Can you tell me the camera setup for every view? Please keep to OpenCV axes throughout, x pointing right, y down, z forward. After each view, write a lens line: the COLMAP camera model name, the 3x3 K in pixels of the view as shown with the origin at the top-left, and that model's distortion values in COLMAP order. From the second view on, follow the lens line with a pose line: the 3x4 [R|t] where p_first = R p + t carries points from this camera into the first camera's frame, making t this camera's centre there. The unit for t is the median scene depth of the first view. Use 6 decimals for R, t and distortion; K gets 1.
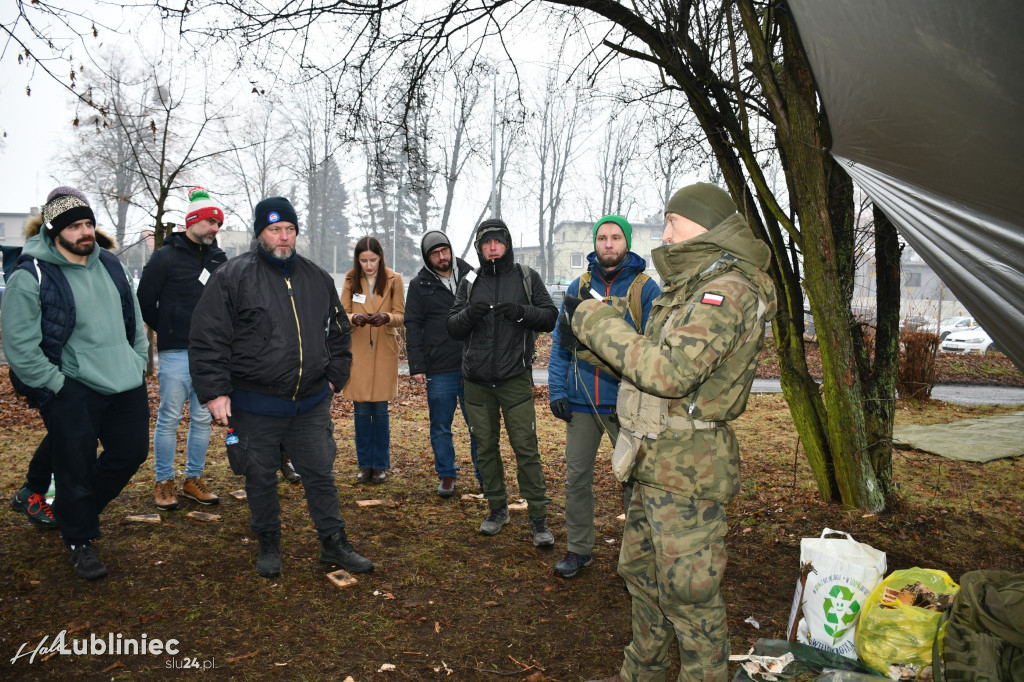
lens RADIAL K [[777.8, 0, 501.7], [0, 777.8, 340.0], [0, 0, 1]] dist [-0.024225, -0.008709]
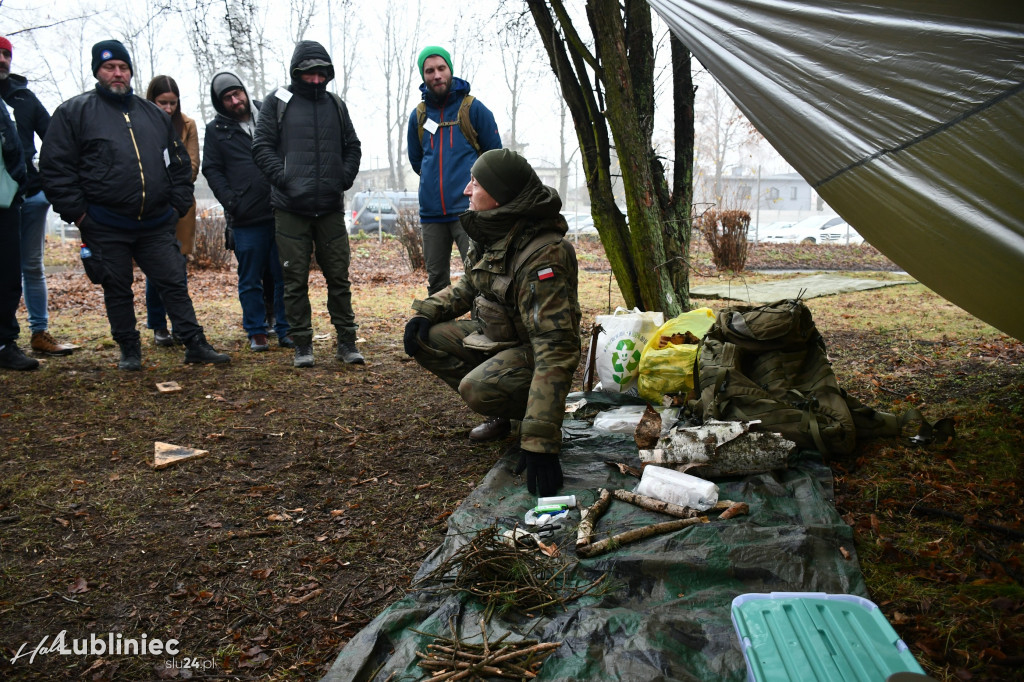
lens RADIAL K [[777.8, 0, 501.7], [0, 777.8, 340.0], [0, 0, 1]] dist [-0.024225, -0.008709]
pose [[0.982856, -0.057656, 0.175127, 0.035431], [0.042045, 0.994909, 0.091583, 0.127755], [-0.179516, -0.082650, 0.980277, -0.062210]]
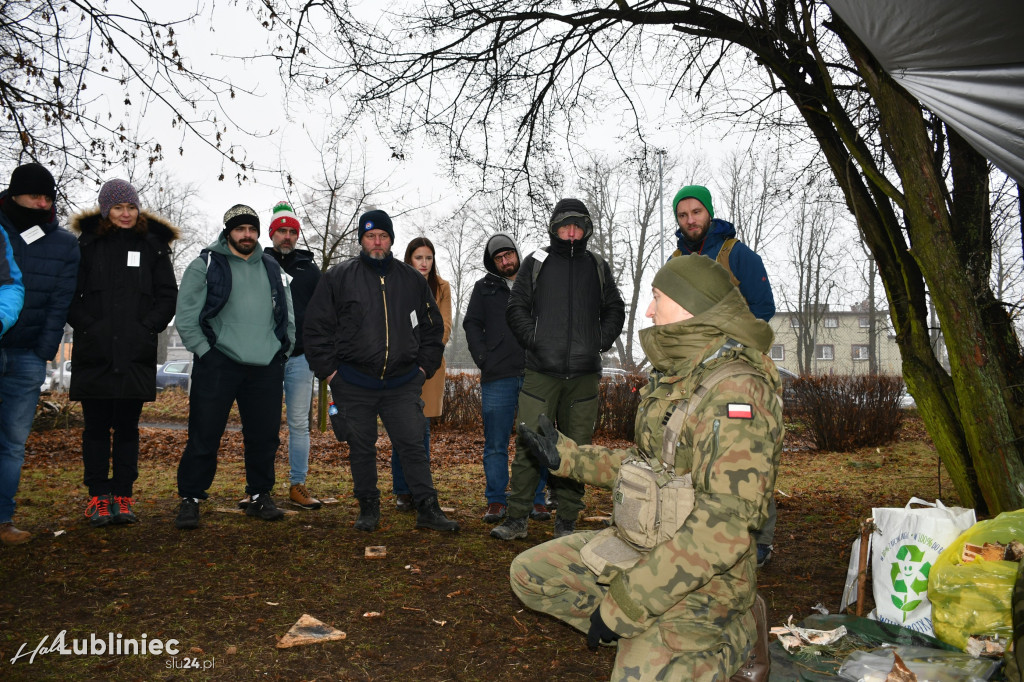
lens RADIAL K [[775.6, 0, 506.3], [0, 775.6, 346.6], [0, 0, 1]] dist [-0.013406, -0.002188]
pose [[0.967474, -0.036390, -0.250339, 0.150583], [0.003857, 0.991606, -0.129239, 0.134016], [0.252941, 0.124069, 0.959493, 0.059160]]
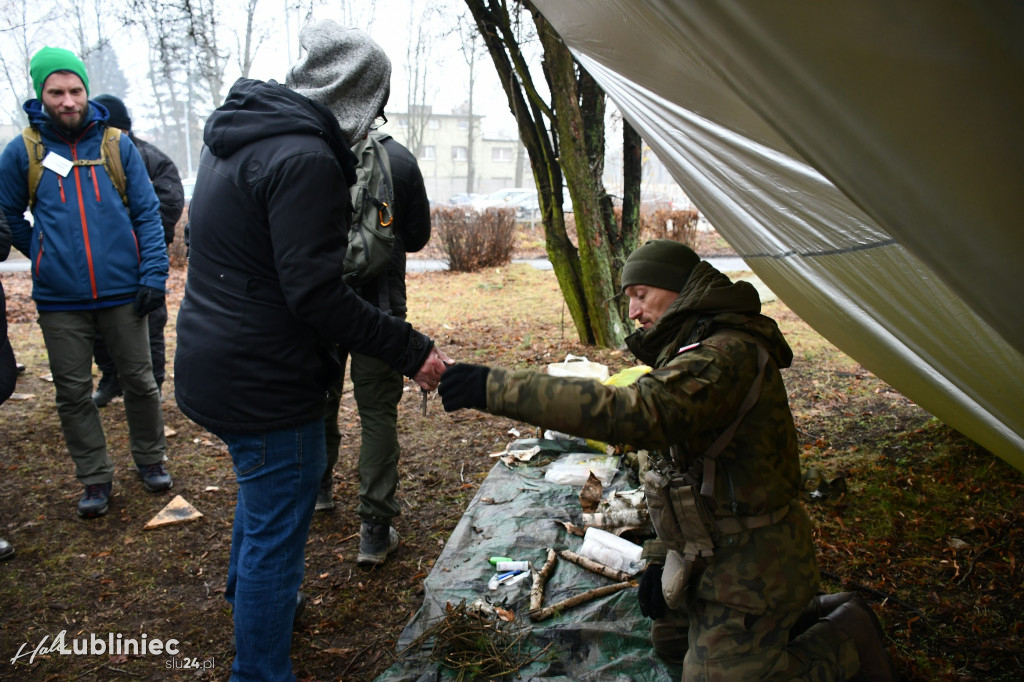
lens RADIAL K [[777.7, 0, 504.2], [0, 777.7, 340.5], [0, 0, 1]] dist [-0.027467, -0.007028]
pose [[0.971009, -0.065885, 0.229783, 0.019236], [0.034309, 0.989726, 0.138802, 0.028521], [-0.236567, -0.126894, 0.963293, -0.137077]]
